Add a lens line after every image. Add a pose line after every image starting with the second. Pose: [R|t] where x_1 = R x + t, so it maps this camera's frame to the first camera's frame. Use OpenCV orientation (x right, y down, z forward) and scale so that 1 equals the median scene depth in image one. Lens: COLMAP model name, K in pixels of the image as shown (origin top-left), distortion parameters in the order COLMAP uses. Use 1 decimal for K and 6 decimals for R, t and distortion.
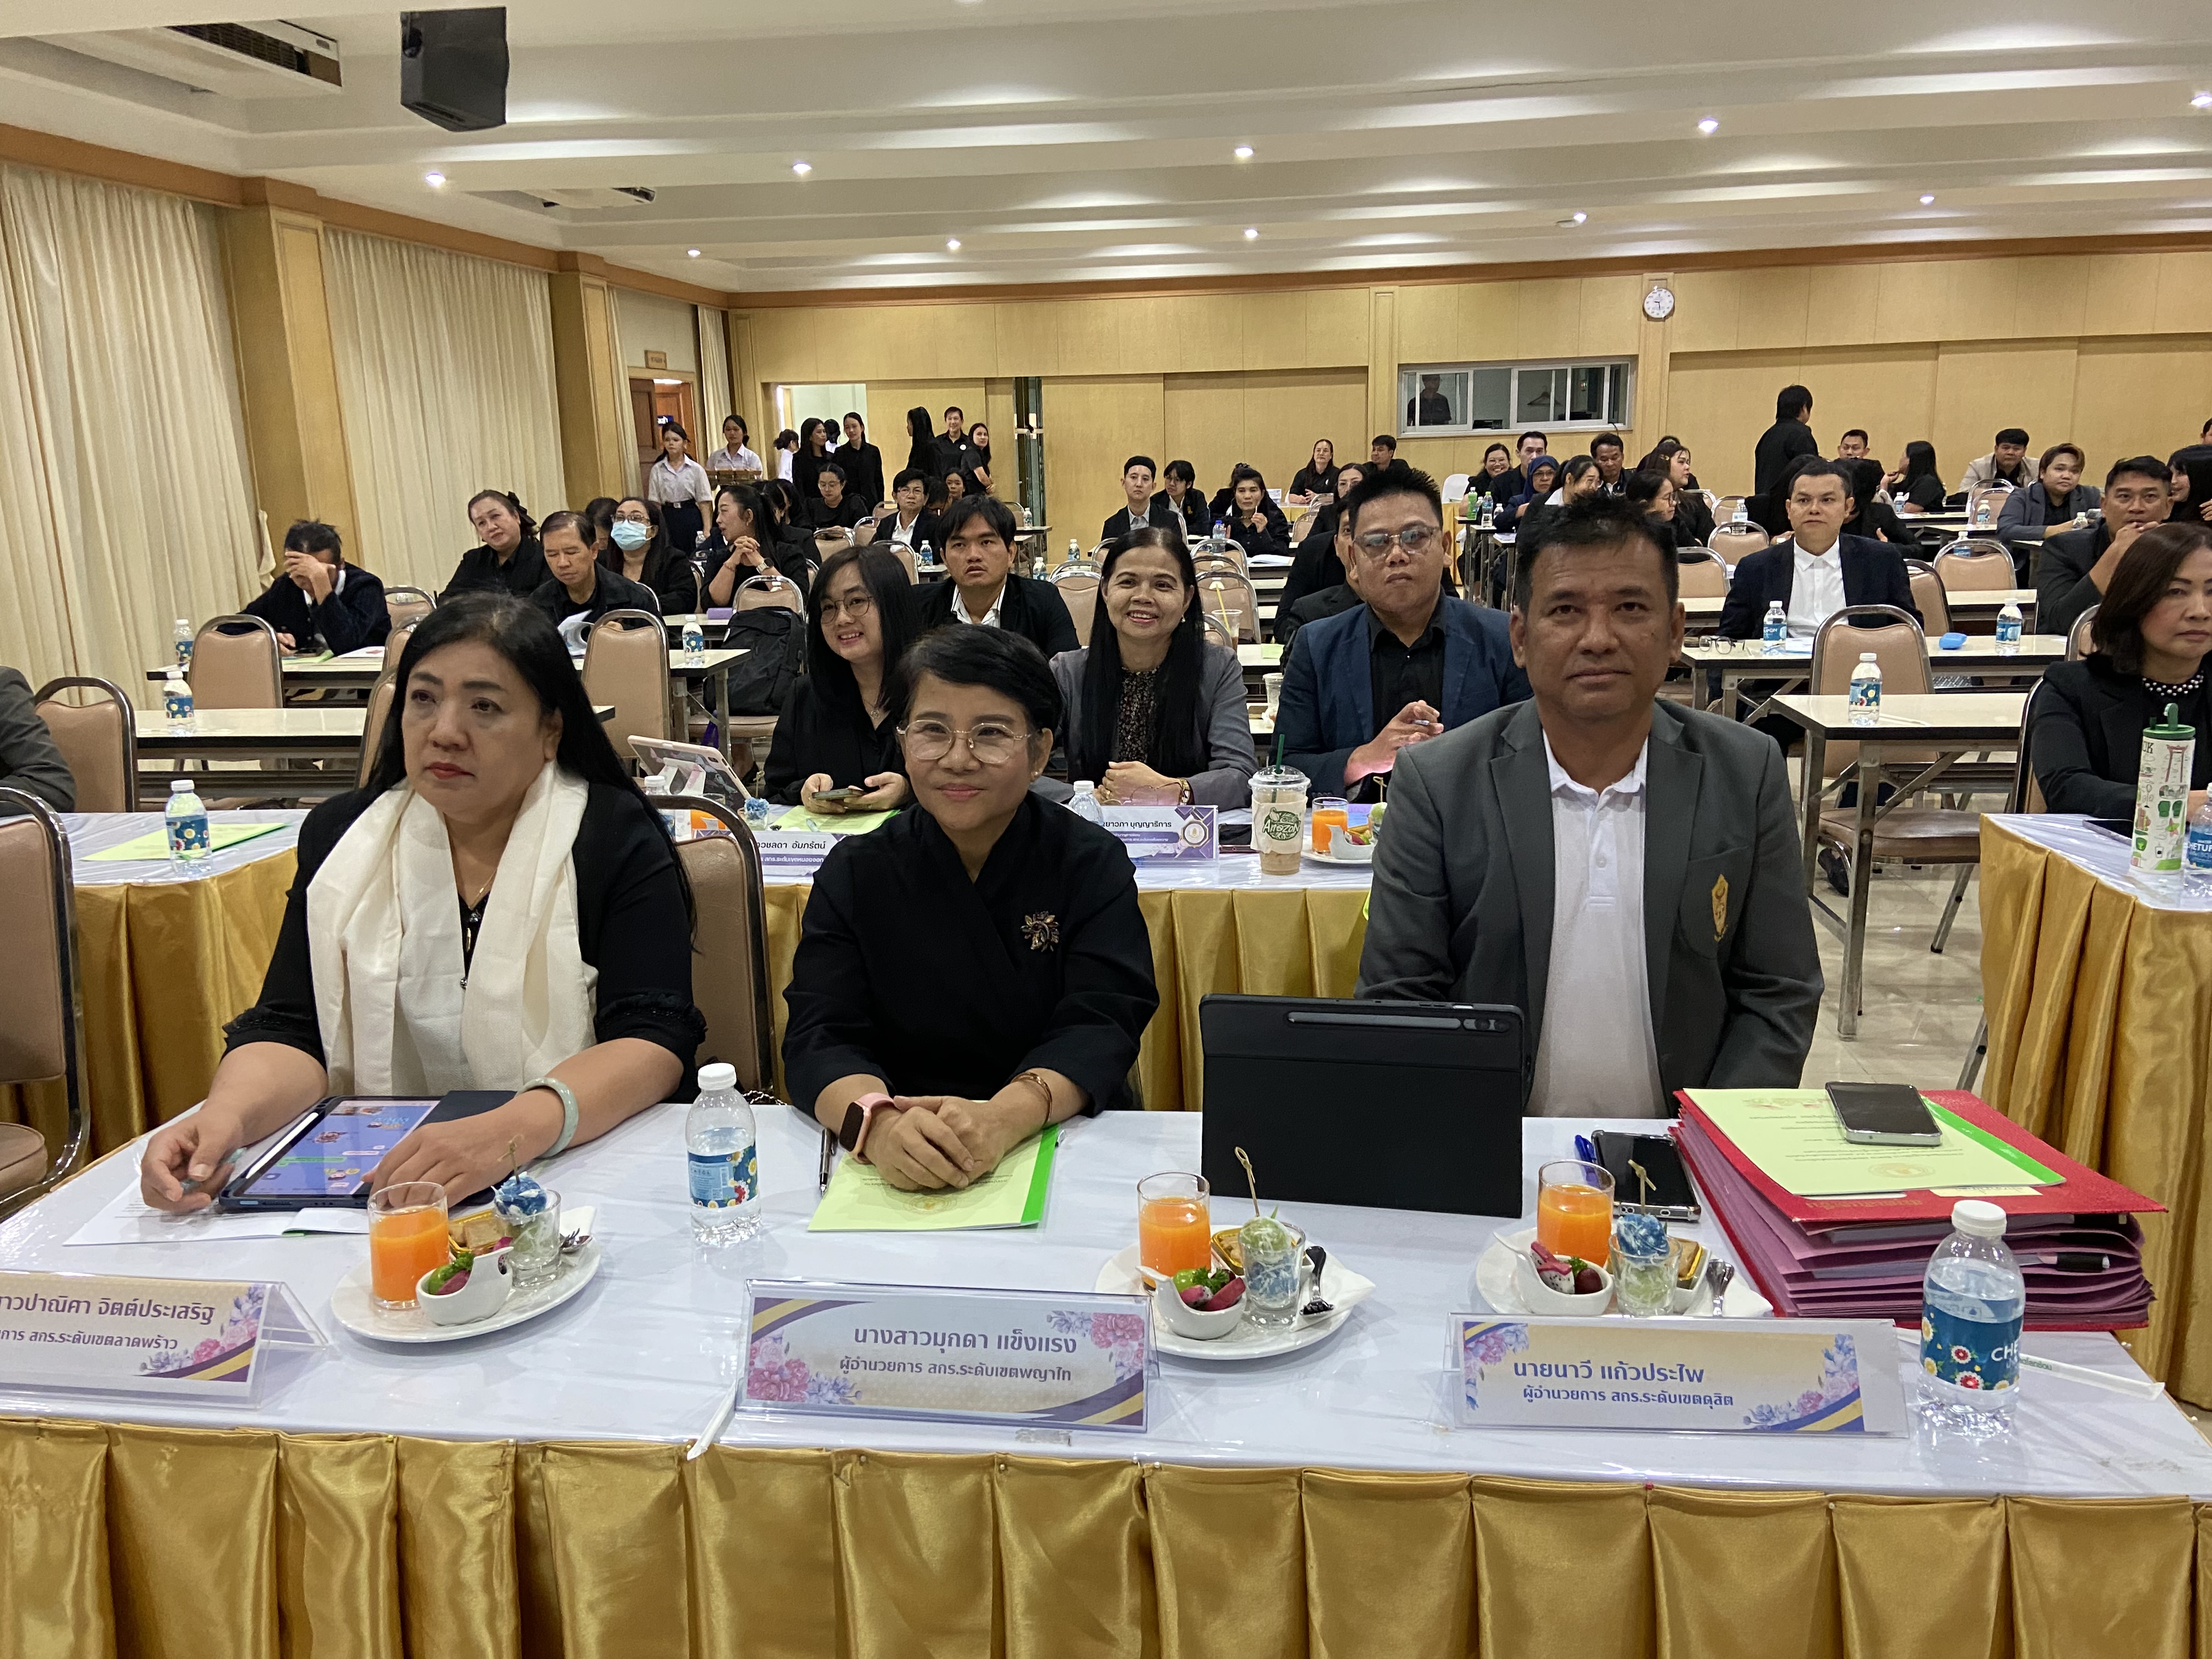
lens RADIAL K [[1675.0, 0, 1089.2], [0, 1675.0, 808.4], [0, 0, 1]] dist [0.139332, -0.163531]
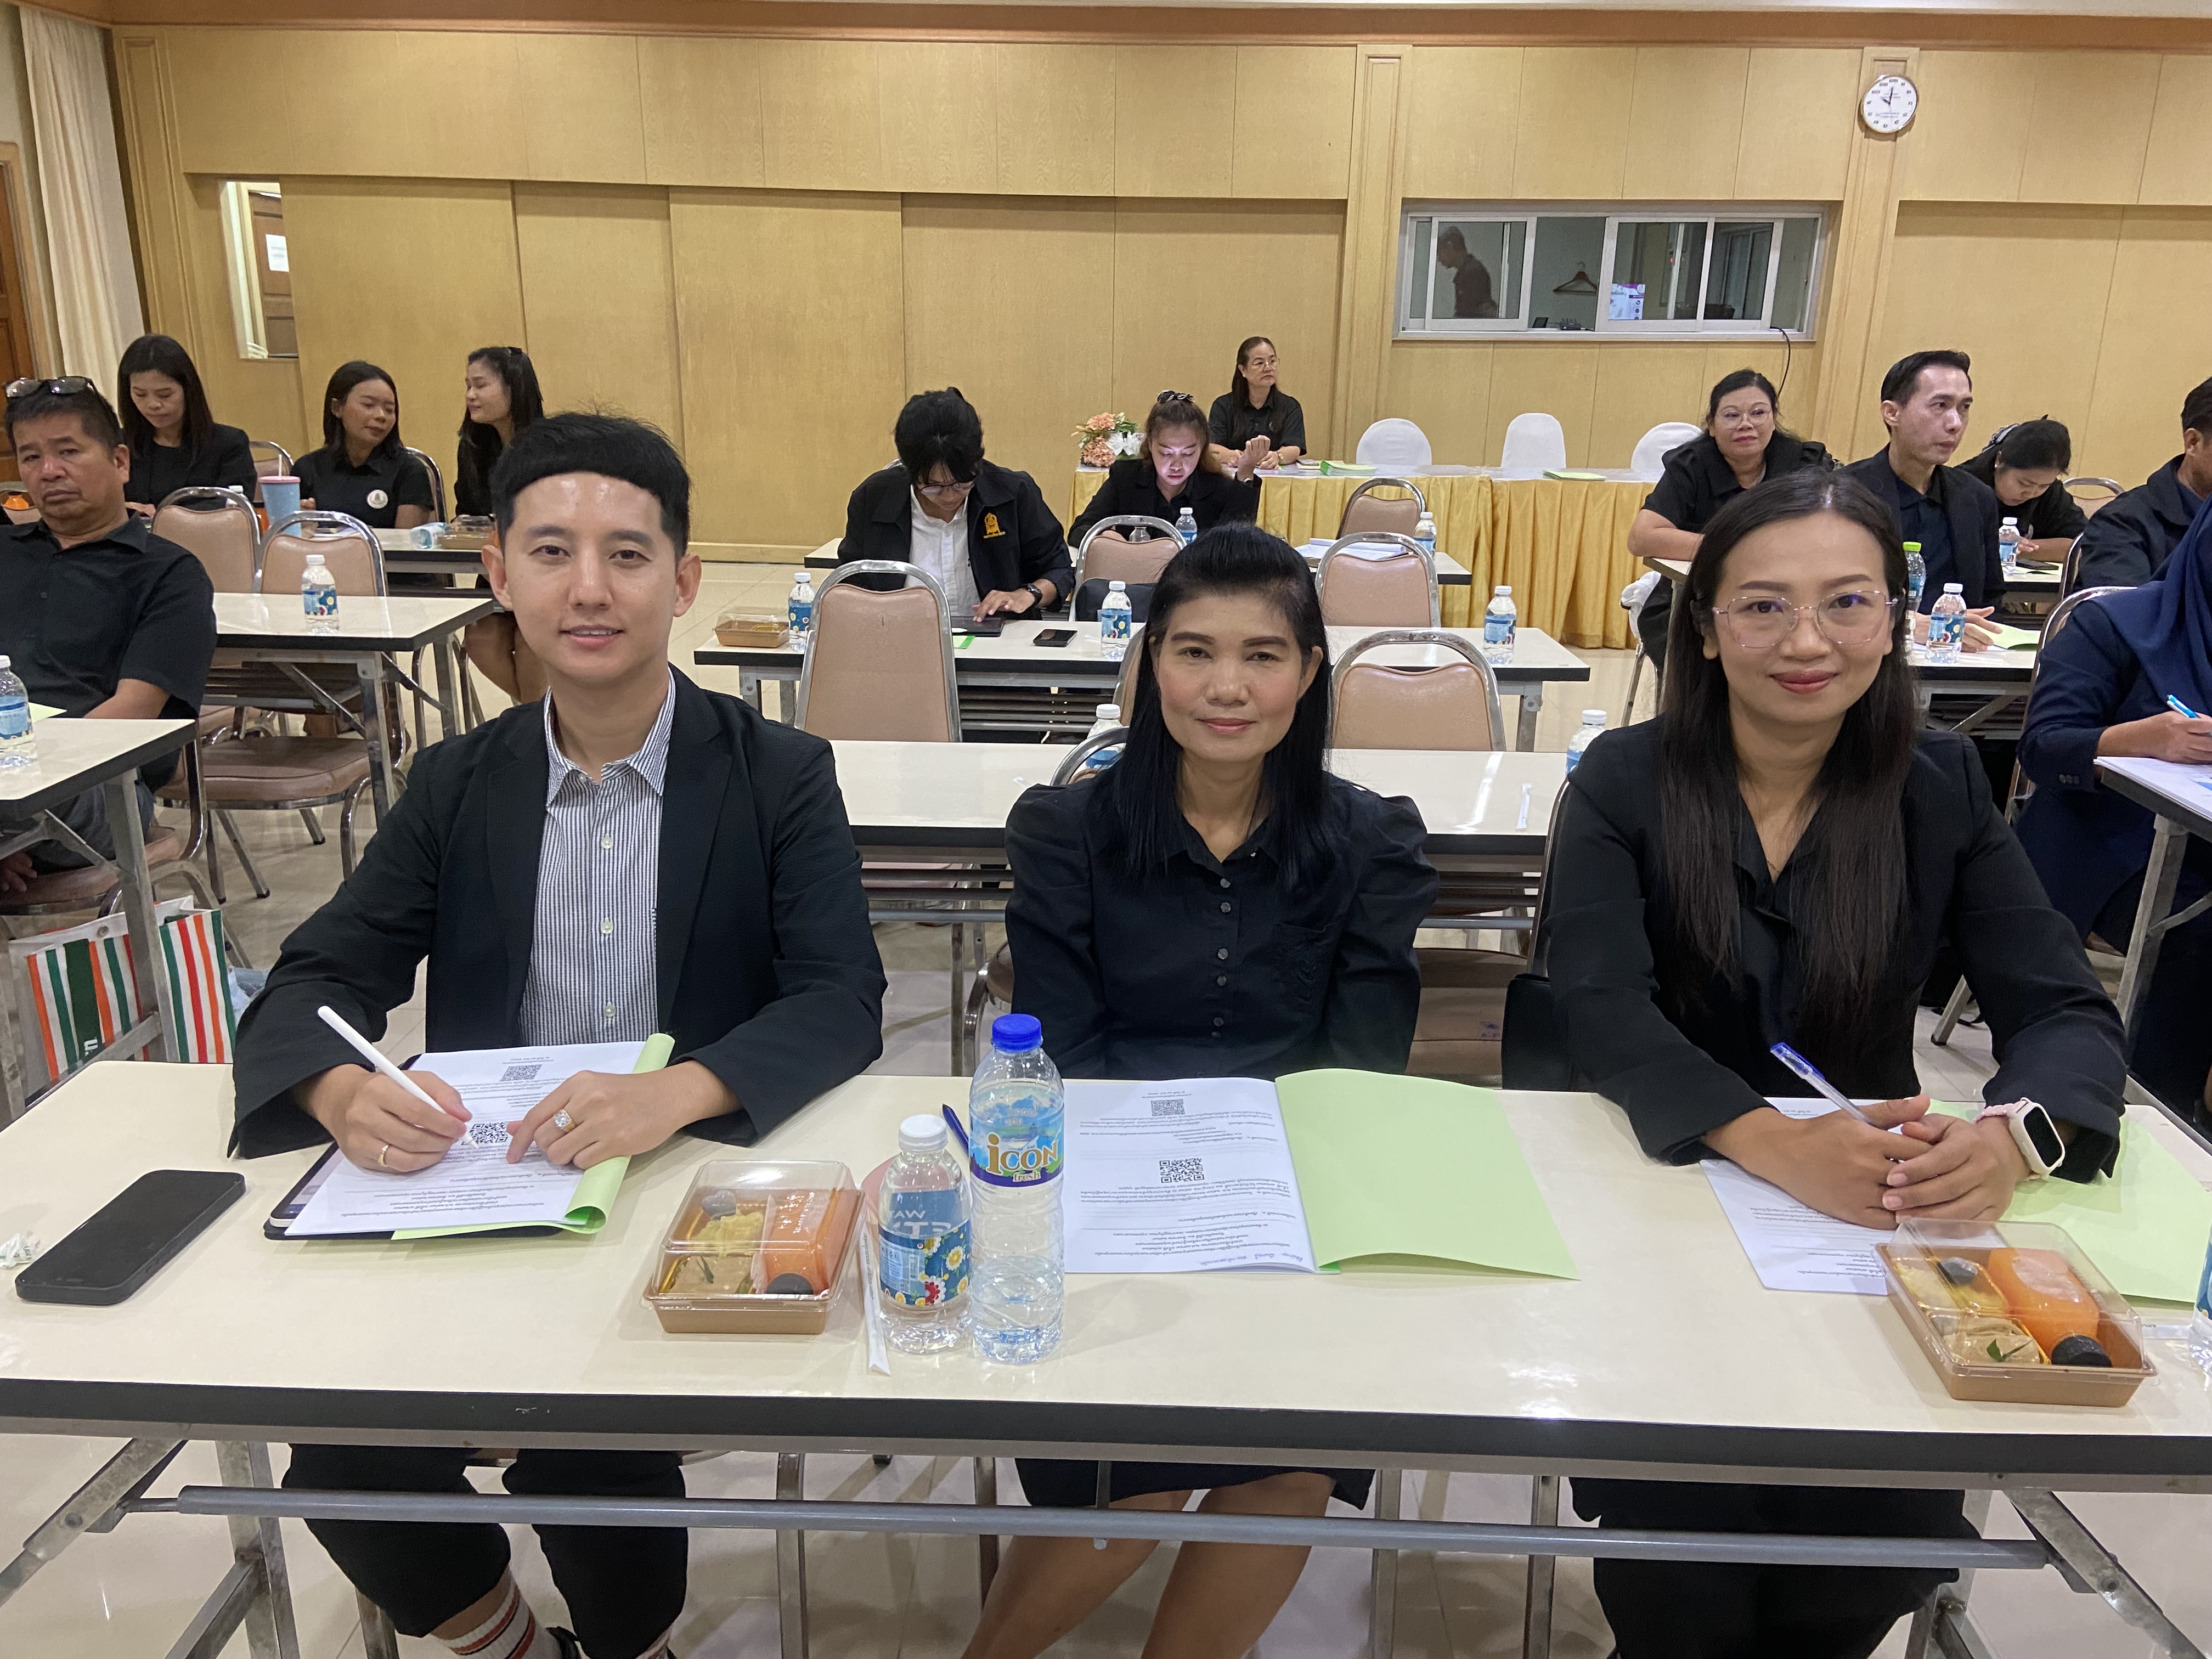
lens RADIAL K [[1675.0, 0, 1089.2], [0, 1675.0, 808.4], [0, 0, 1]] dist [0.139332, -0.163531]
pose [[0.995246, 0.016627, 0.095958, 0.035829], [-0.022820, 0.997701, 0.063812, -0.103313], [-0.094677, -0.065699, 0.993338, 0.467308]]
